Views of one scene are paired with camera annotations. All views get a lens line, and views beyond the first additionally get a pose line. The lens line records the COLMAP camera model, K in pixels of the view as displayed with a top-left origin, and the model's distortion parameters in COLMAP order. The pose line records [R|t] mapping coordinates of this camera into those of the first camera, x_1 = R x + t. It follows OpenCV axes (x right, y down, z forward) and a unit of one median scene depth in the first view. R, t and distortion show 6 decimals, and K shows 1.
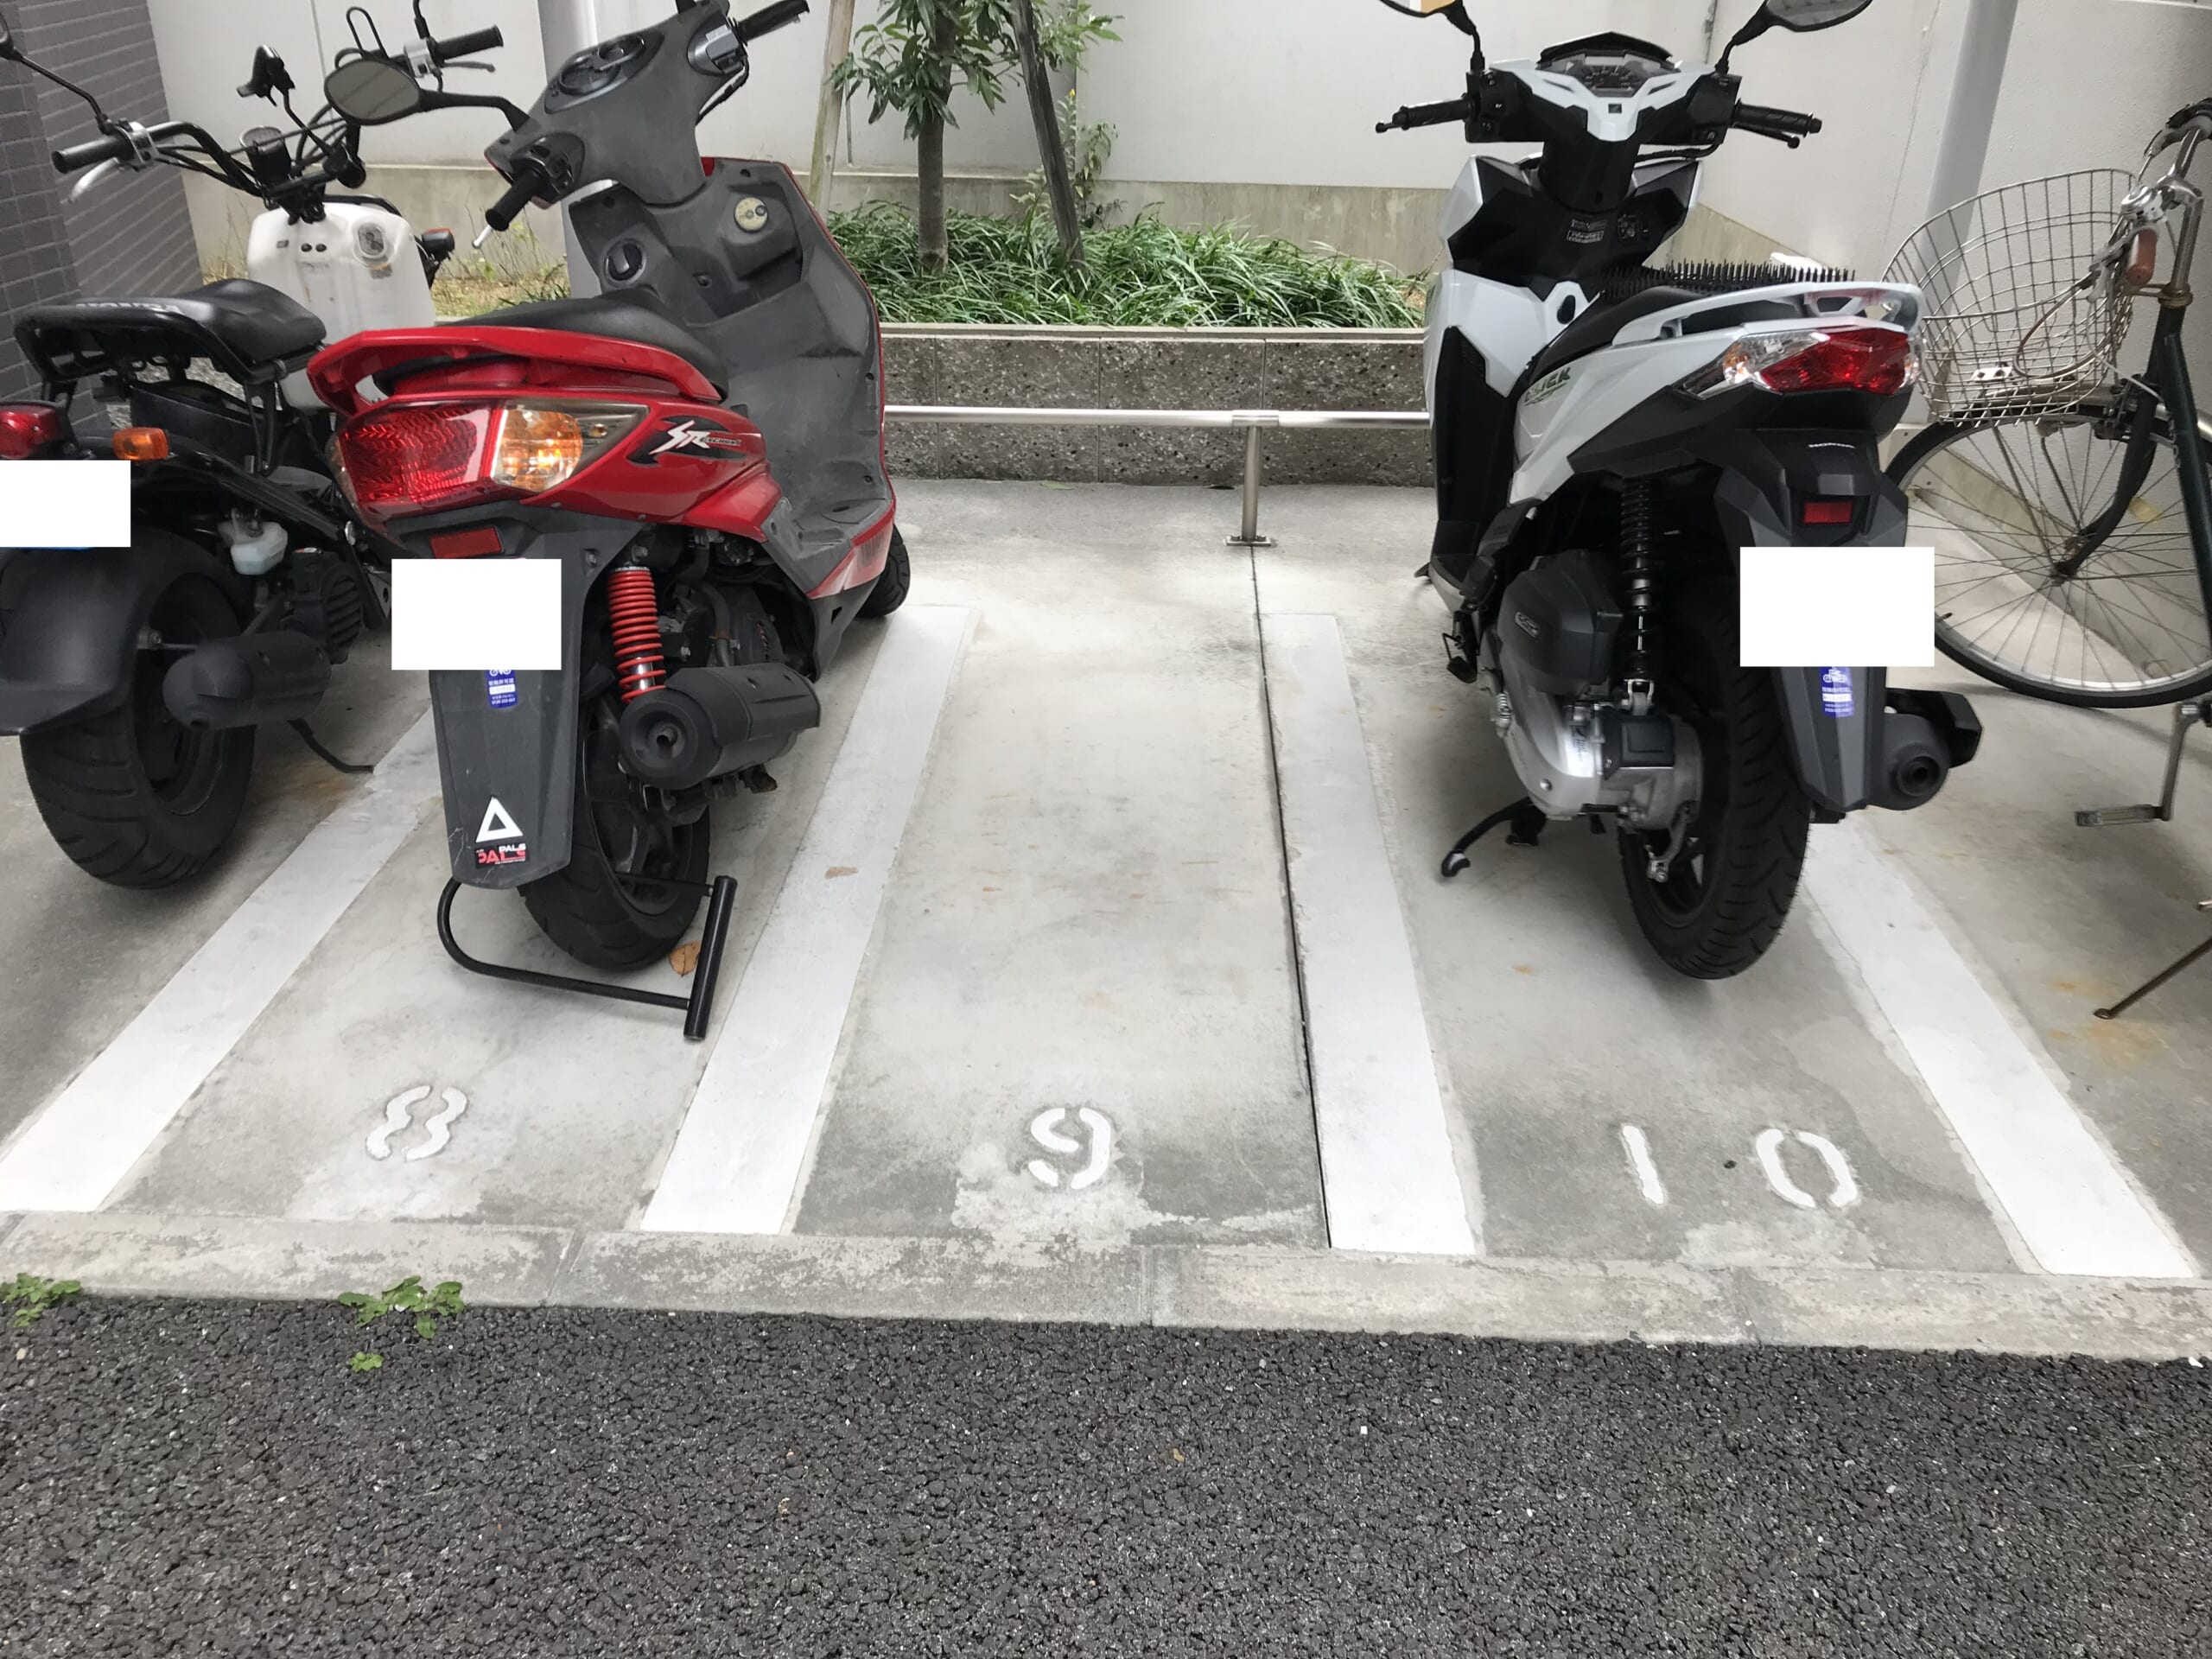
lens RADIAL K [[1805.7, 0, 1079.5], [0, 1805.7, 792.4], [0, 0, 1]] dist [0.016088, 0.008821]
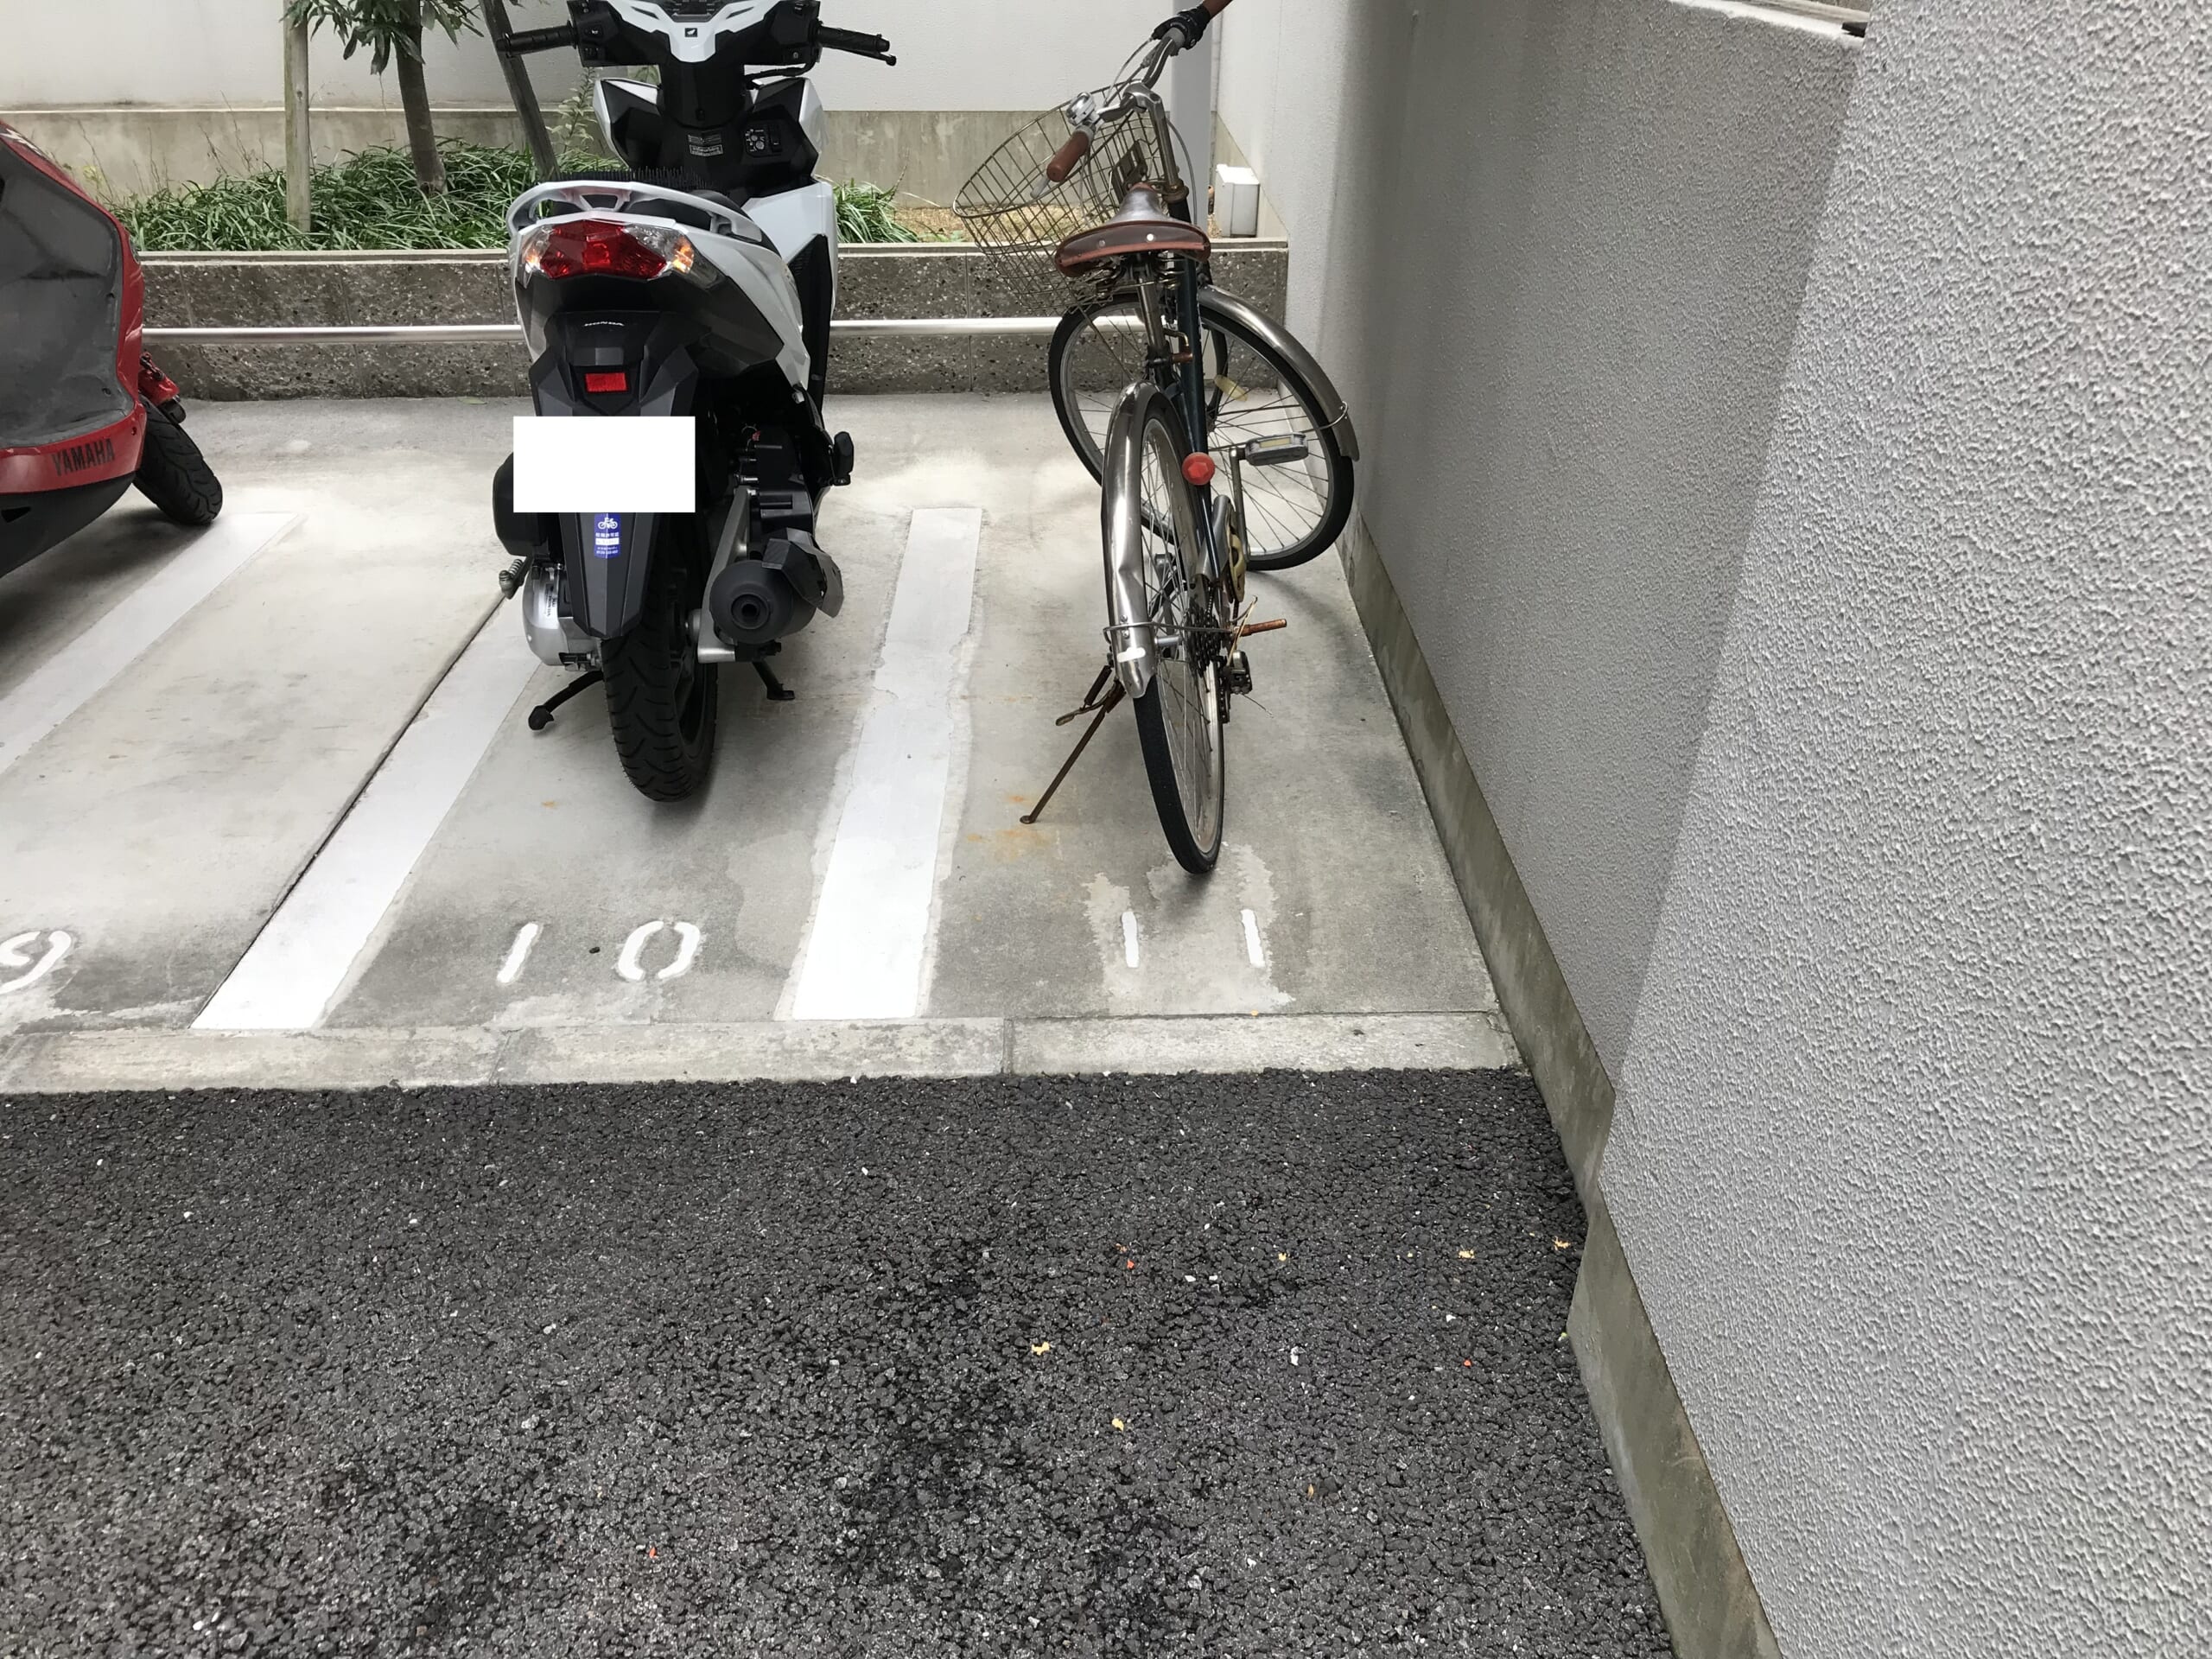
lens RADIAL K [[1793.7, 0, 1097.5], [0, 1793.7, 804.7], [0, 0, 1]] dist [-0.048032, 0.078258]
pose [[0.997961, -0.040726, 0.049139, 0.463007], [0.038525, 0.998246, 0.044943, 0.053732], [-0.050884, -0.042958, 0.997780, -0.117286]]
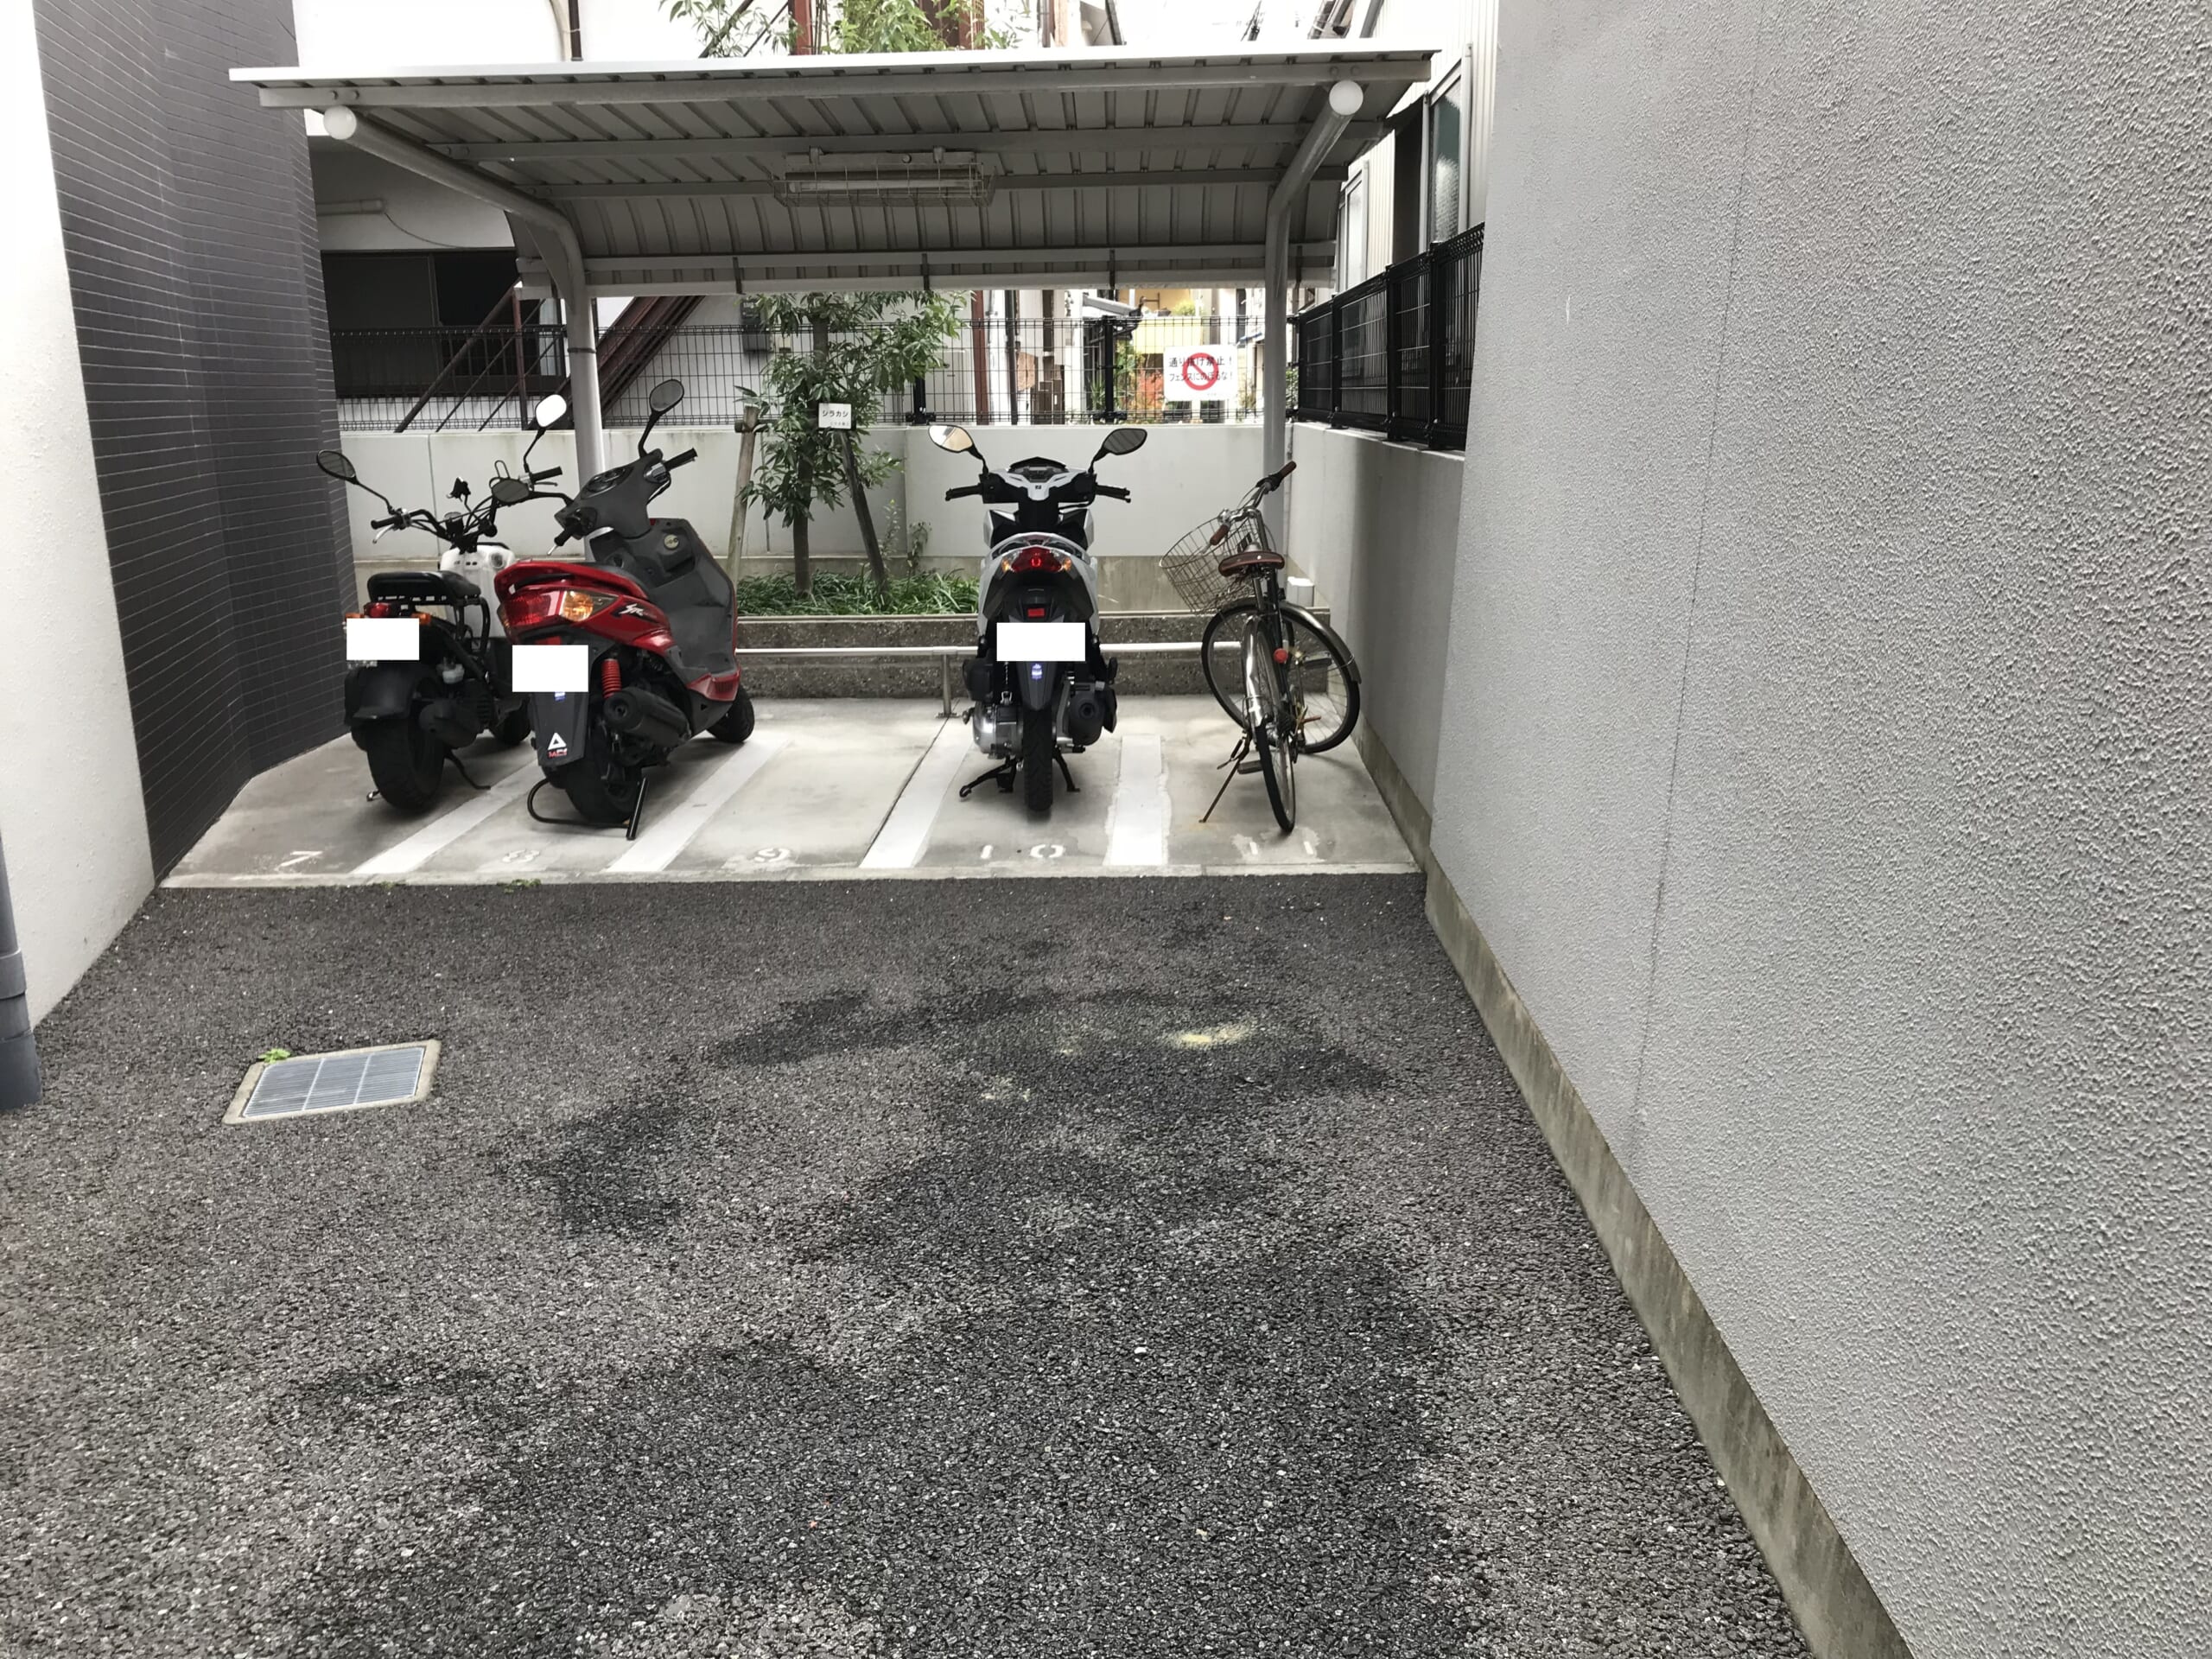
lens RADIAL K [[1773.1, 0, 1106.0], [0, 1773.1, 829.5], [0, 0, 1]] dist [0.028661, 0.002402]
pose [[0.999448, -0.028308, 0.017392, 0.325458], [0.031252, 0.978676, -0.203021, 0.520910], [-0.011274, 0.203452, 0.979020, -1.150233]]
